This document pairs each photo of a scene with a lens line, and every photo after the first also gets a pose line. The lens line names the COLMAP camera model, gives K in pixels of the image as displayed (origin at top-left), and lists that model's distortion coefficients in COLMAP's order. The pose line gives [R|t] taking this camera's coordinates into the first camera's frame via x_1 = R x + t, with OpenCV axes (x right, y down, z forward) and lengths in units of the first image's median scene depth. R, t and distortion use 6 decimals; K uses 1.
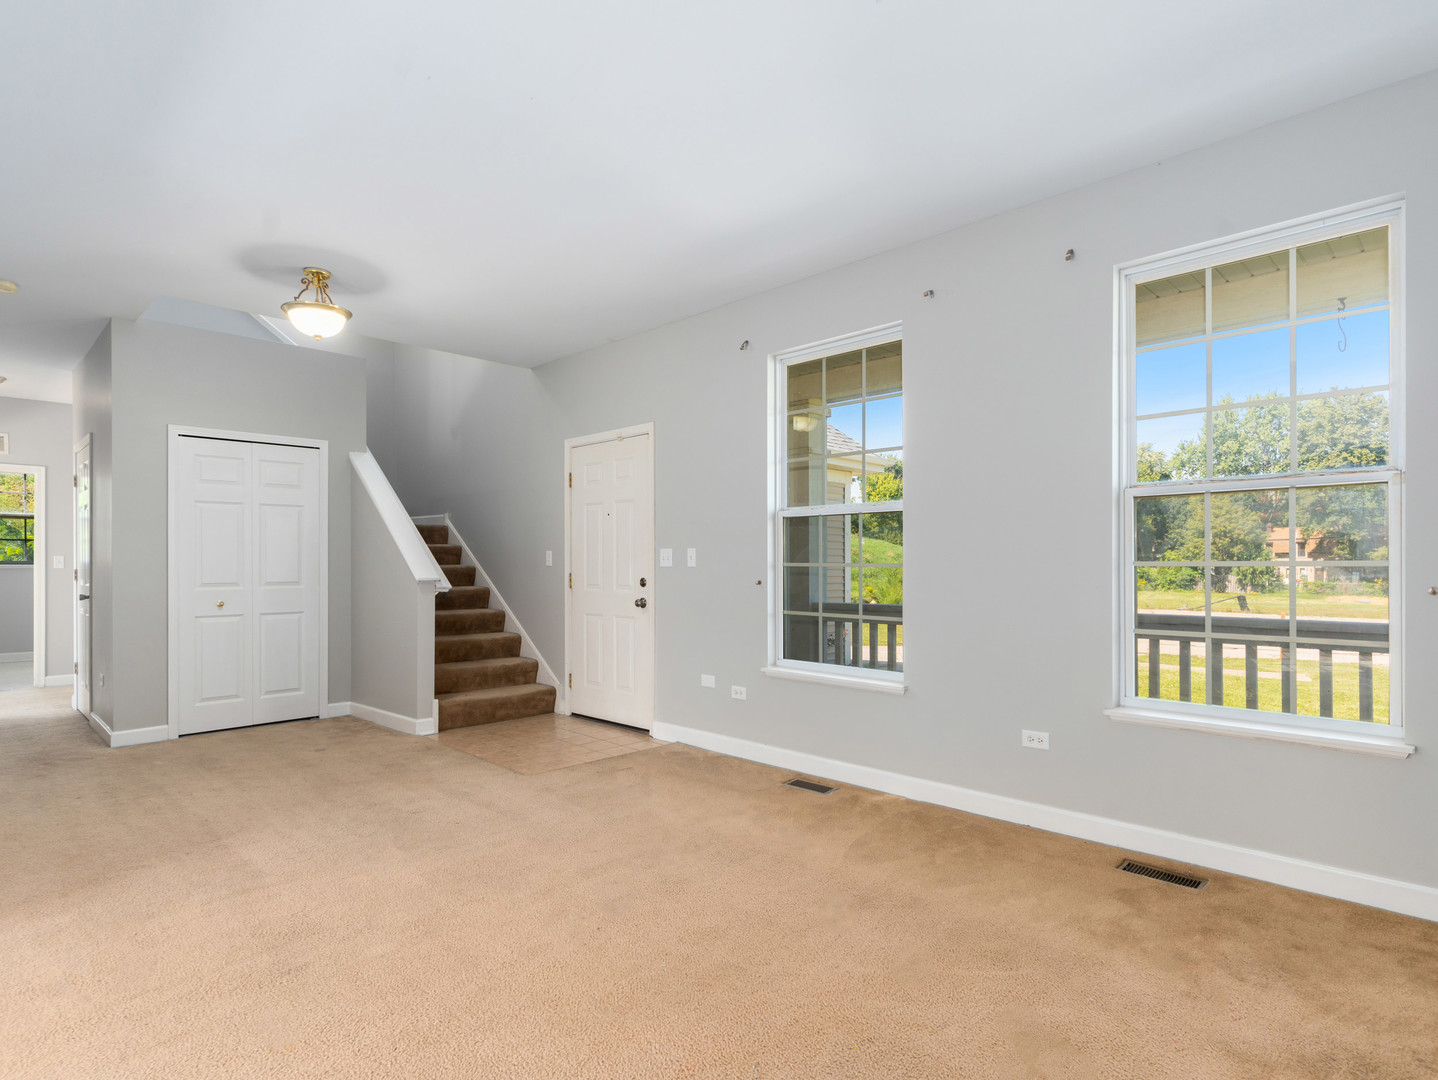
lens RADIAL K [[773.4, 0, 723.4], [0, 773.4, 563.4], [0, 0, 1]] dist [-0.014166, -0.000134]
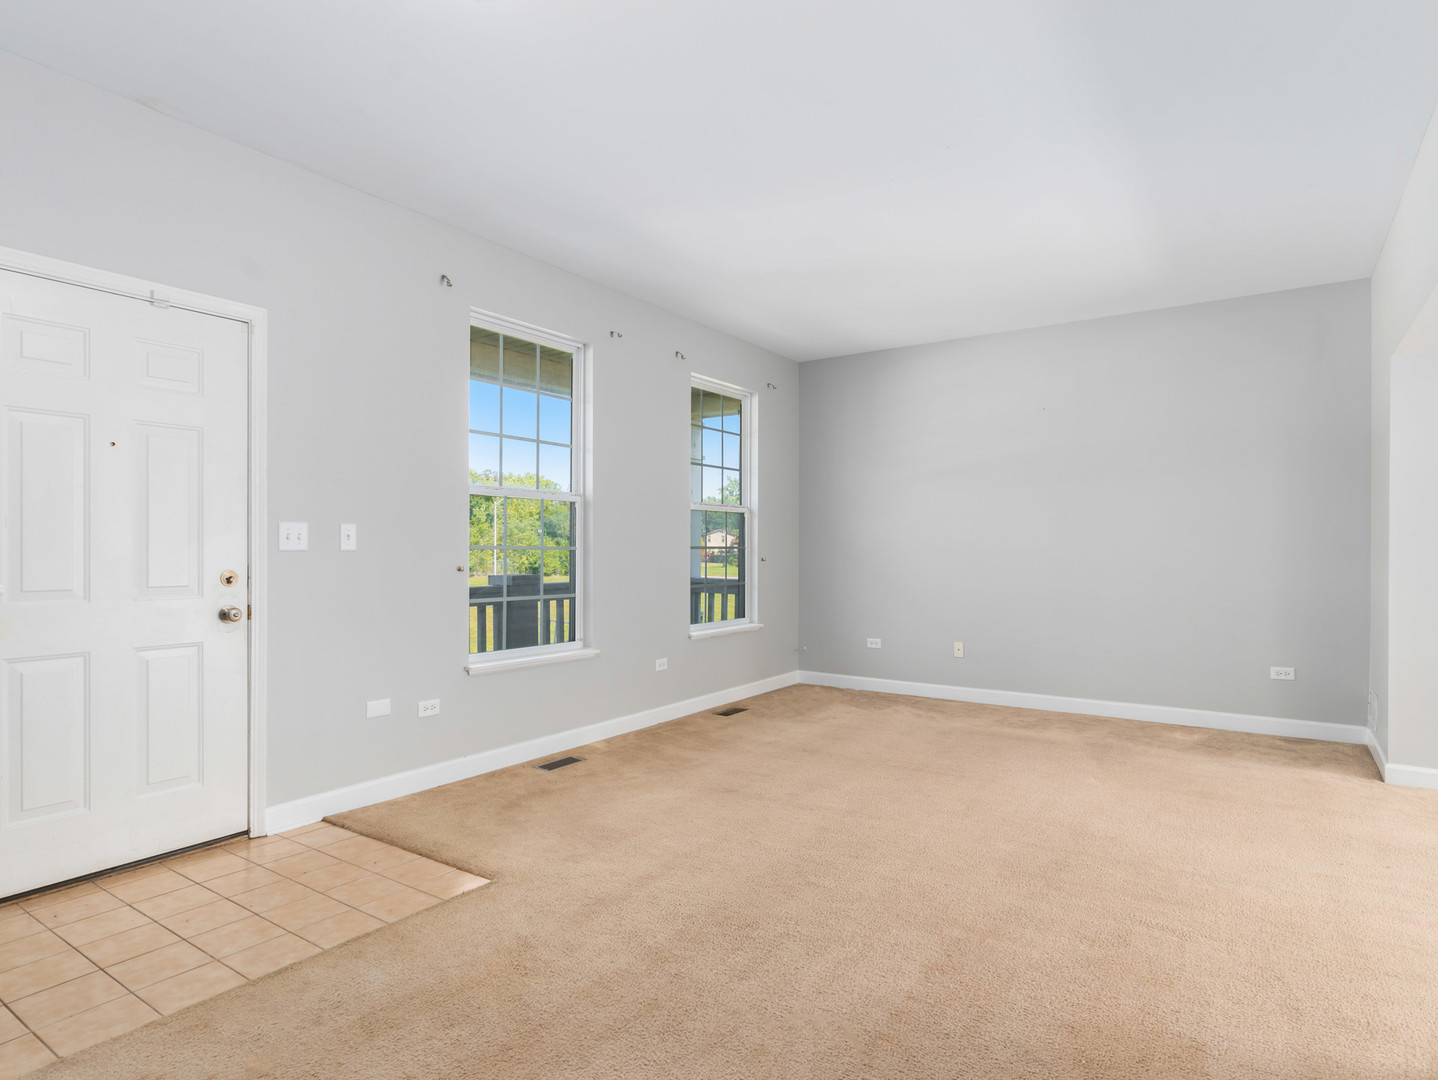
lens RADIAL K [[794.9, 0, 719.0], [0, 794.9, 540.0], [0, 0, 1]] dist [-0.003215, 0.000128]
pose [[-0.161679, 0.011644, 0.986775, -0.902944], [-0.002212, 0.999924, -0.012161, 0.003467], [-0.986841, -0.004149, -0.161641, 0.901037]]
